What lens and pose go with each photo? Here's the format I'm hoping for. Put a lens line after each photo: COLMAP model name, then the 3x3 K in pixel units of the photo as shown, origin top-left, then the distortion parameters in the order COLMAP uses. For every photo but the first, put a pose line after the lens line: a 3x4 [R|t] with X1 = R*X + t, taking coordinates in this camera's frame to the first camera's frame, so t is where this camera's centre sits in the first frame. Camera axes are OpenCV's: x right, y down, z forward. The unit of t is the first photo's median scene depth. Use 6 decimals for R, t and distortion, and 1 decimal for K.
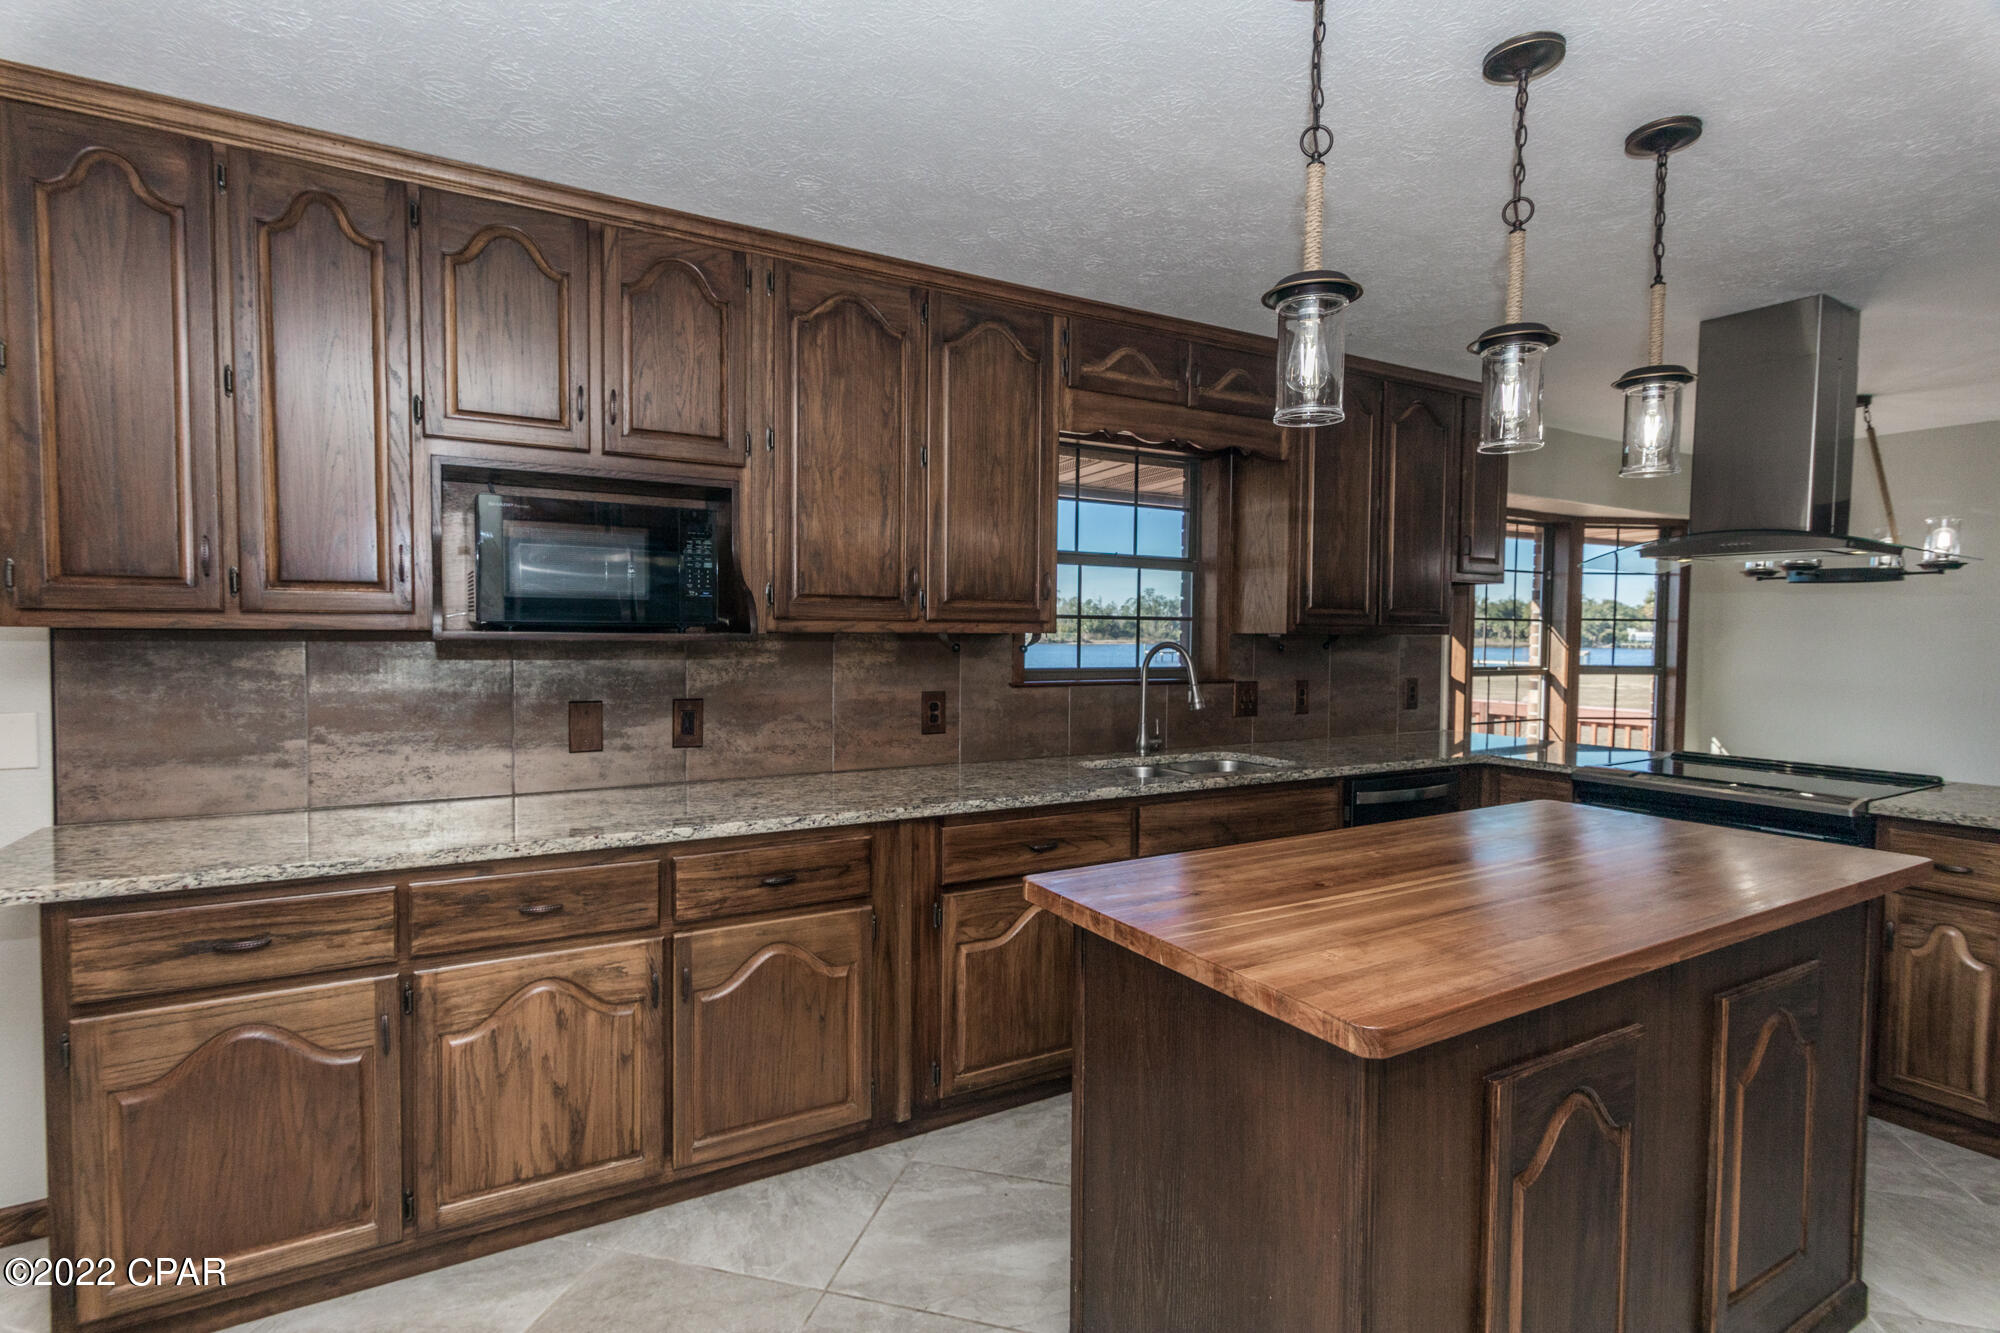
lens RADIAL K [[959.7, 0, 1002.2], [0, 959.7, 671.5], [0, 0, 1]] dist [0.000971, 0.000761]
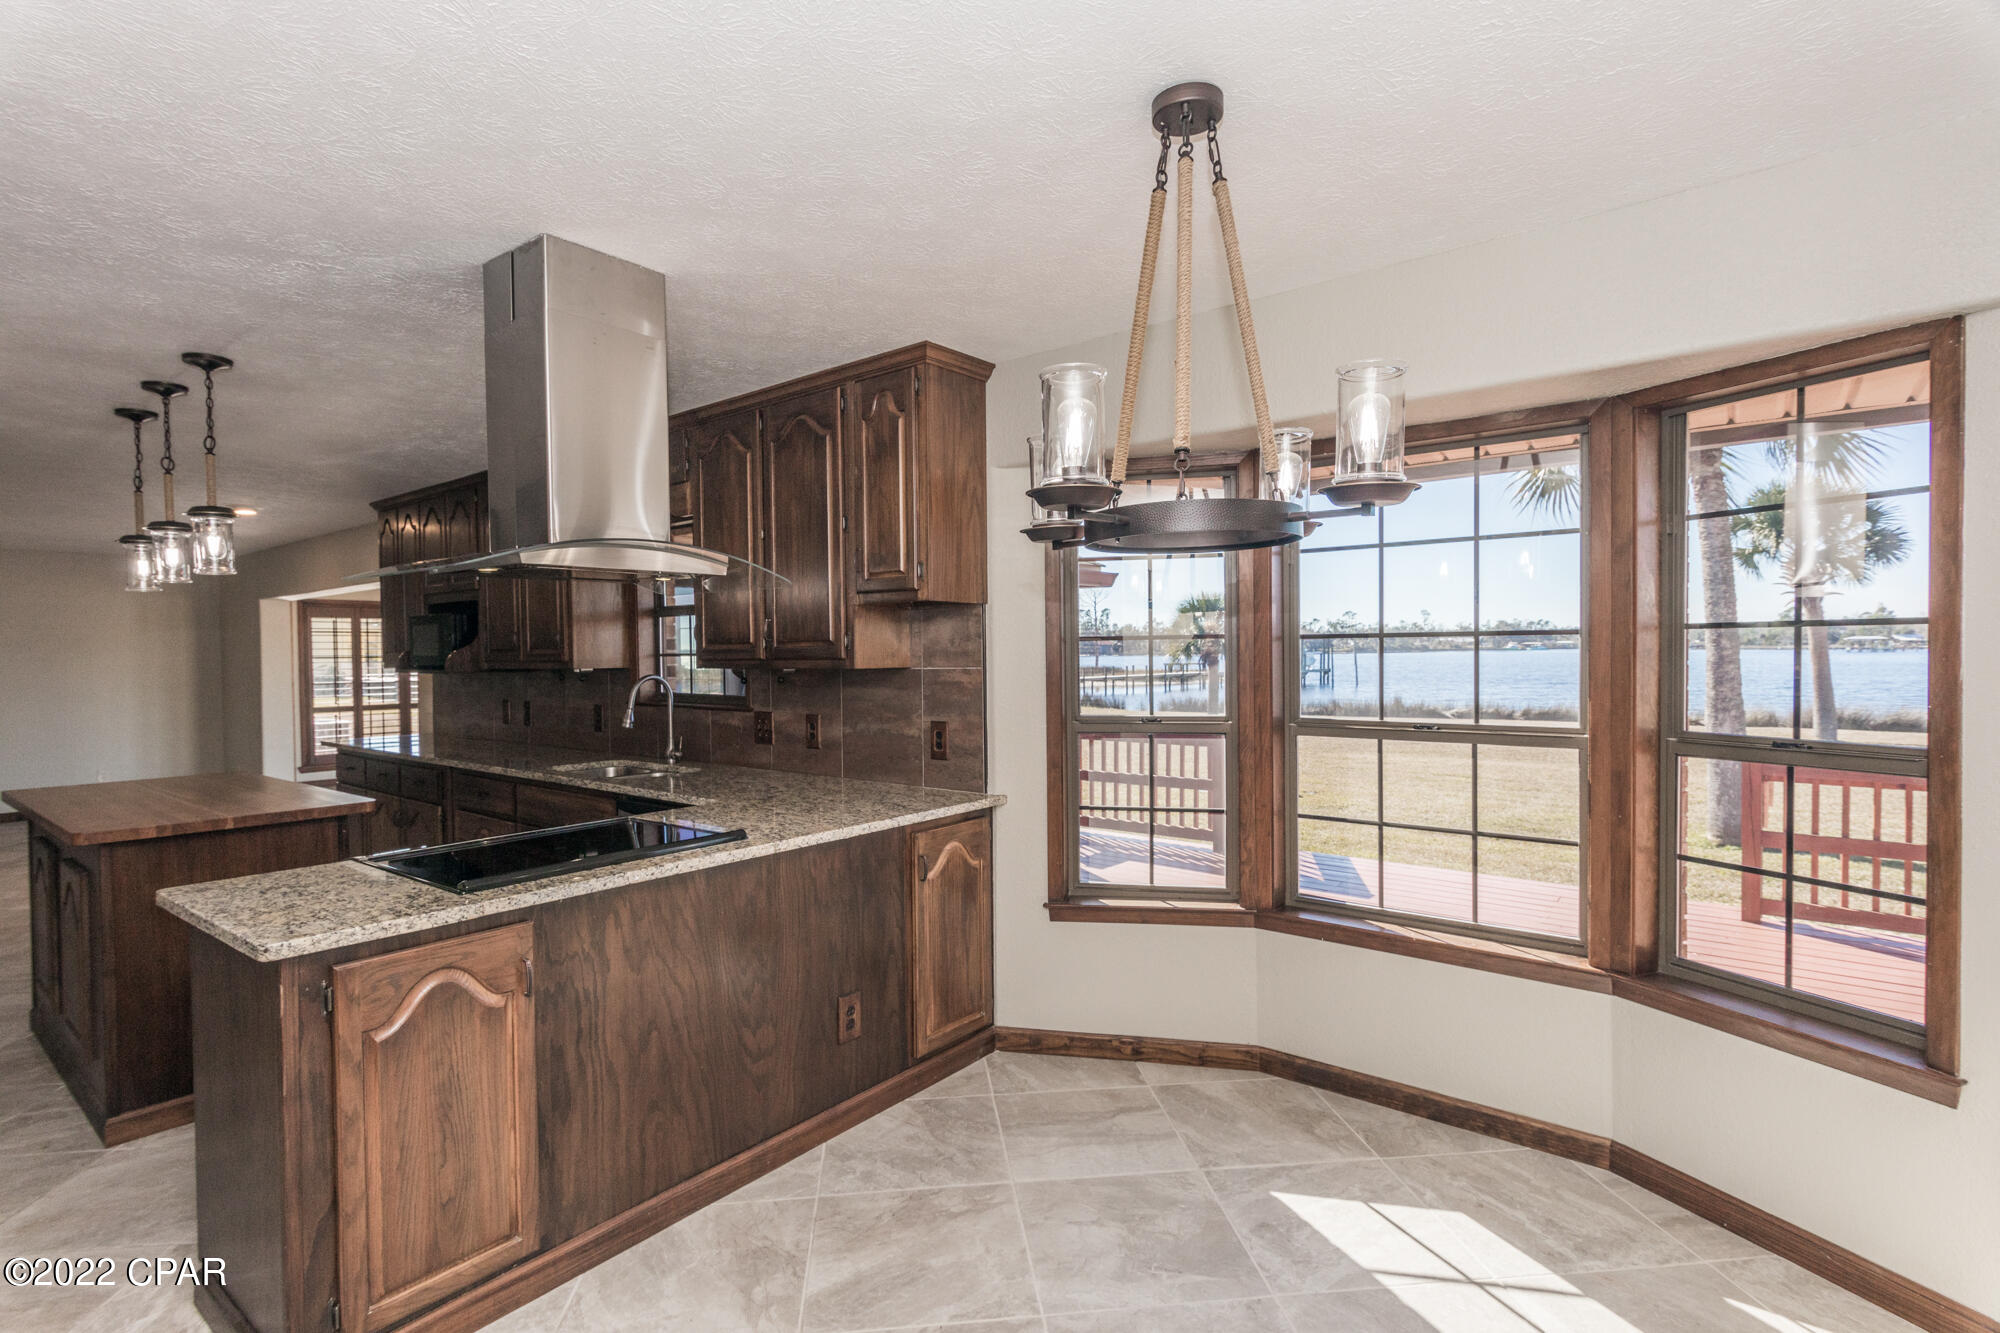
lens RADIAL K [[959.7, 0, 1002.2], [0, 959.7, 671.5], [0, 0, 1]] dist [0.000971, 0.000761]
pose [[0.361353, 0.008921, -0.932387, 1.995191], [-0.023471, 0.999724, 0.000469, -0.060637], [0.932134, 0.021714, 0.361462, 1.260044]]
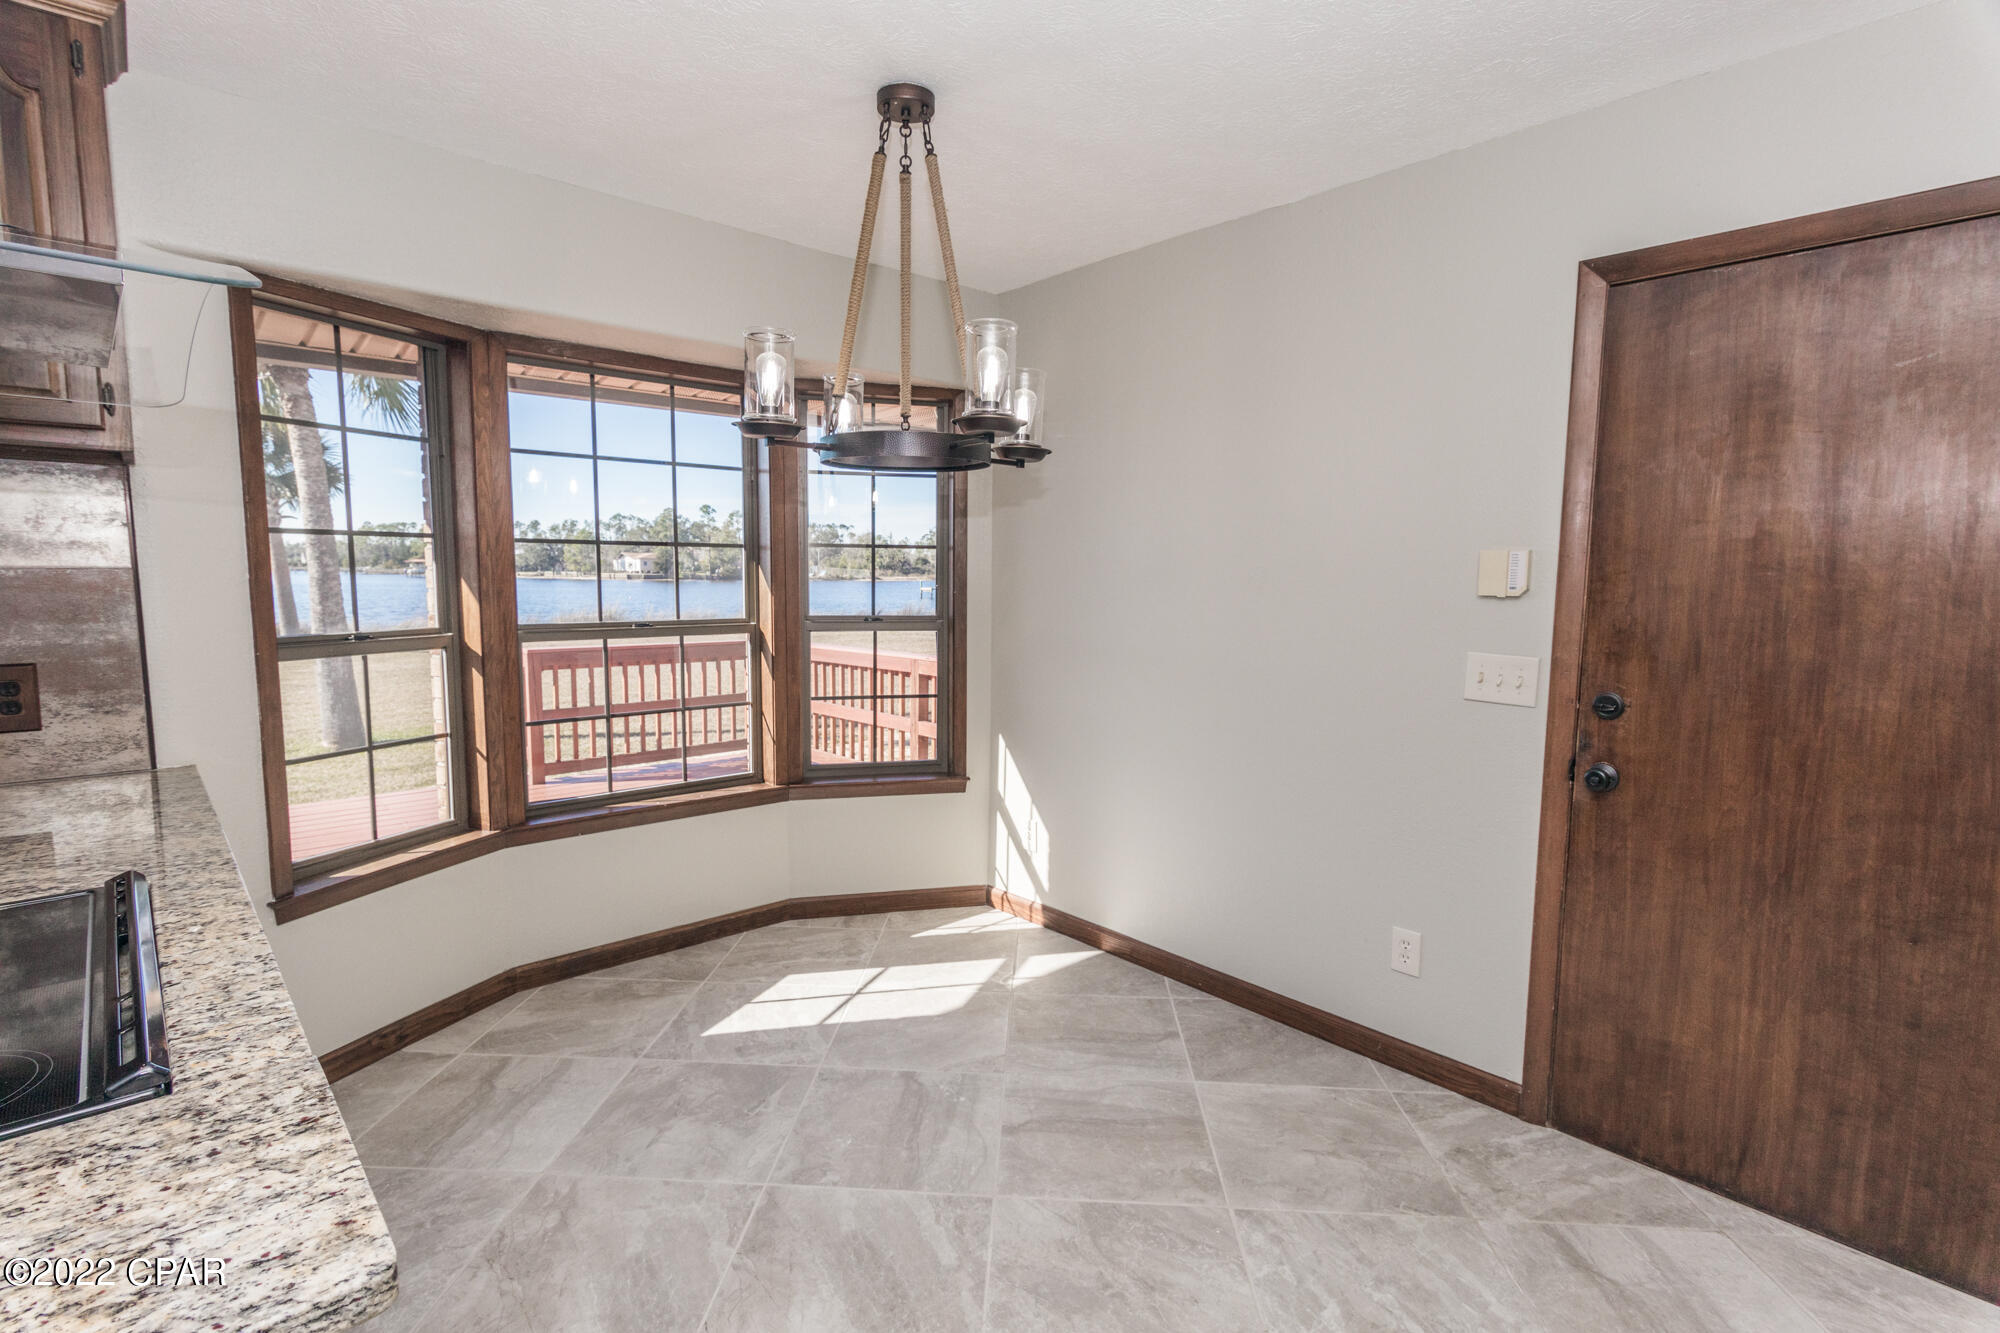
lens RADIAL K [[955.0, 0, 981.8], [0, 955.0, 674.0], [0, 0, 1]] dist [0.003852, 0.000138]
pose [[0.980322, -0.020113, 0.196378, 1.316463], [0.006217, 0.997448, 0.071125, -0.029668], [-0.197307, -0.068504, 0.977945, 0.780801]]
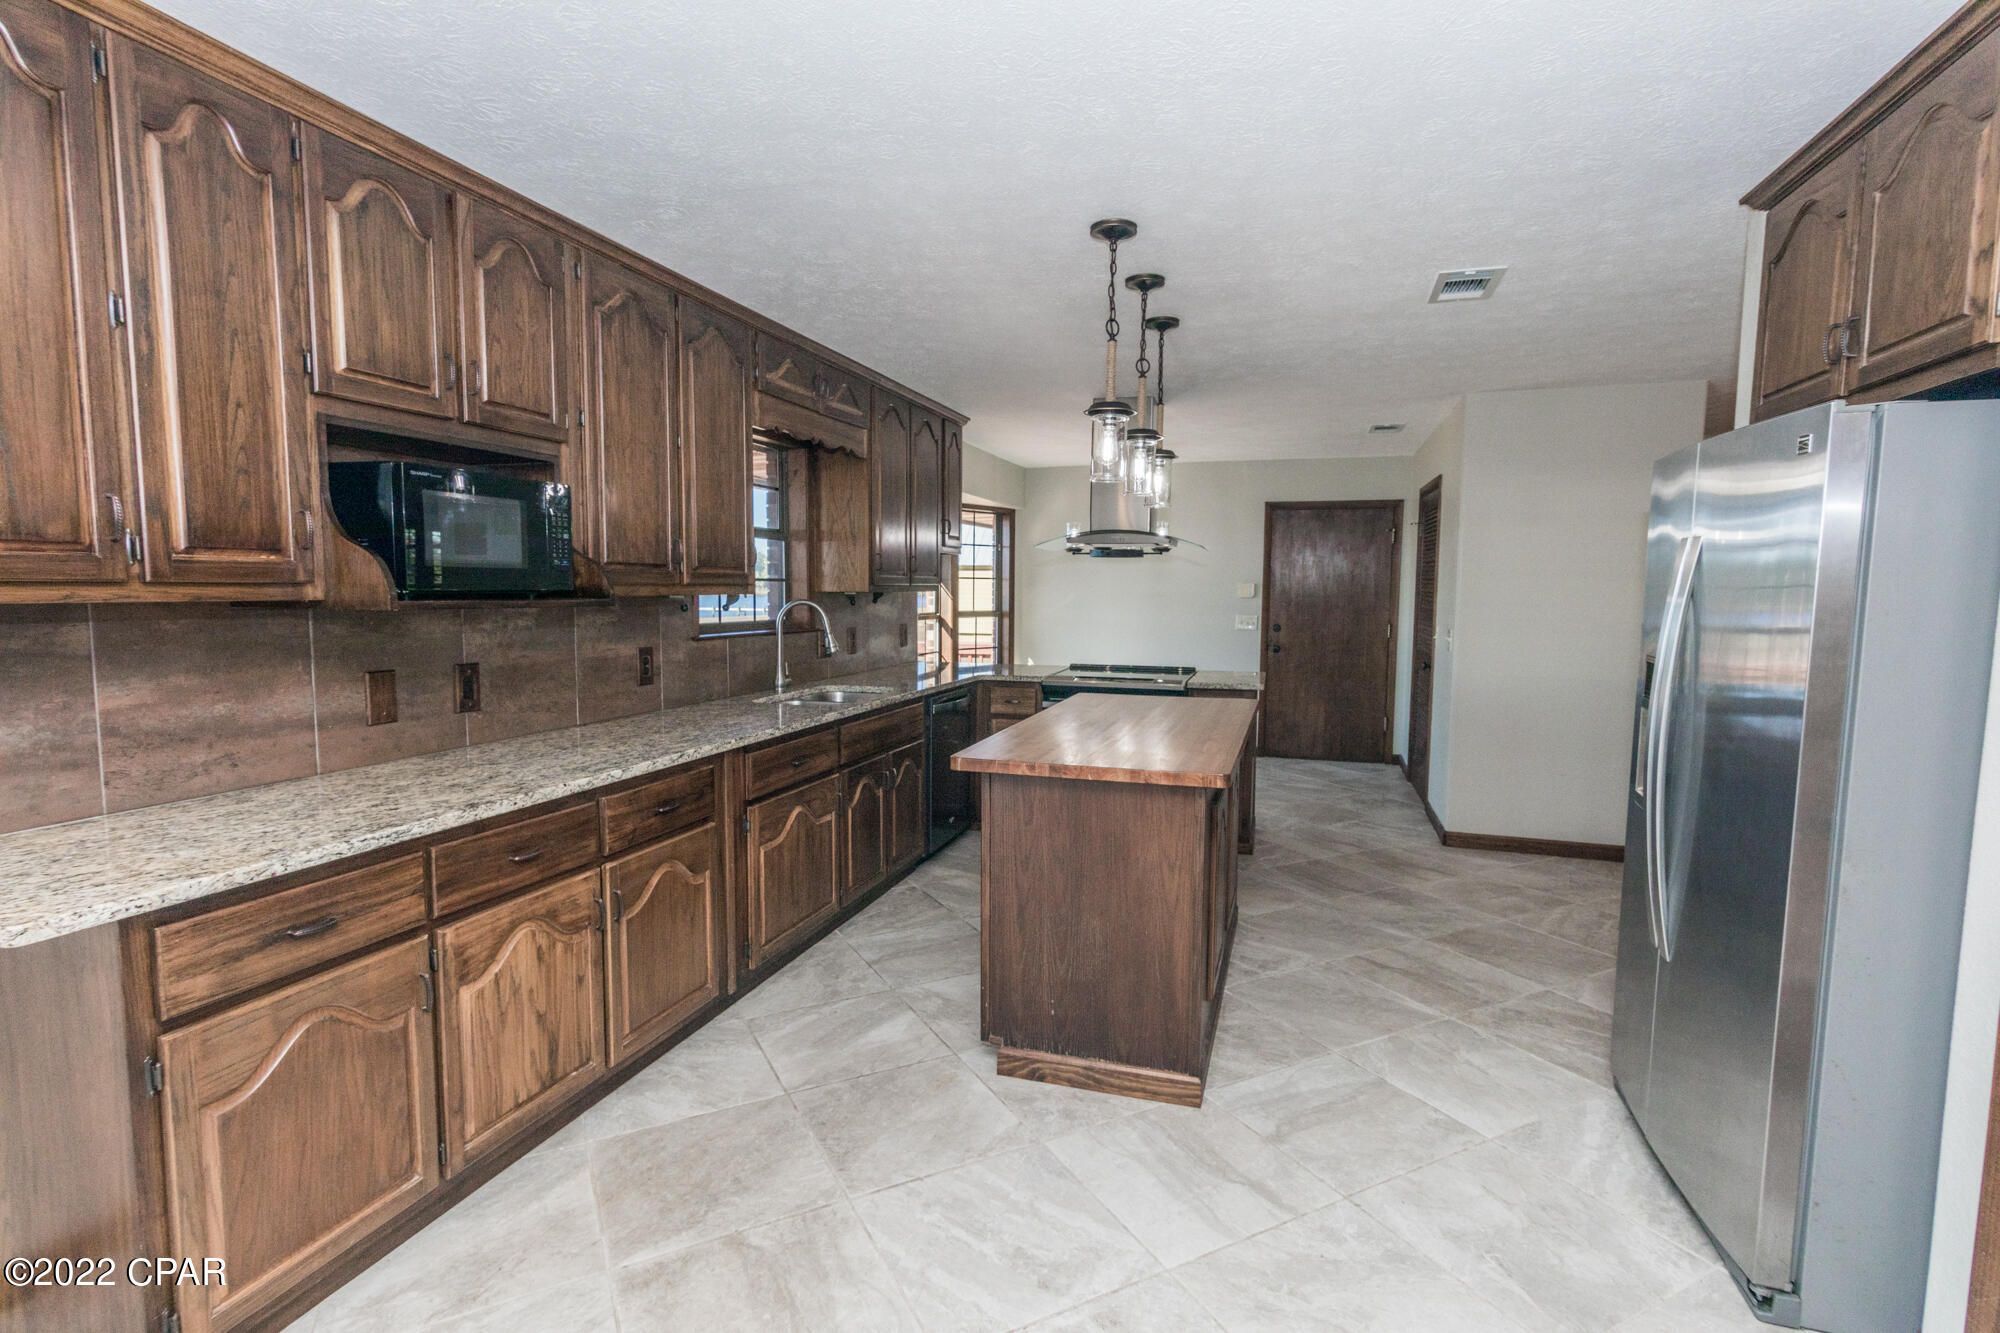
lens RADIAL K [[959.7, 0, 1002.2], [0, 959.7, 671.5], [0, 0, 1]] dist [0.000971, 0.000761]
pose [[0.737041, -0.062483, 0.672953, -0.625594], [0.026889, 0.997640, 0.063180, -0.012409], [-0.675313, -0.028471, 0.736982, -0.126512]]
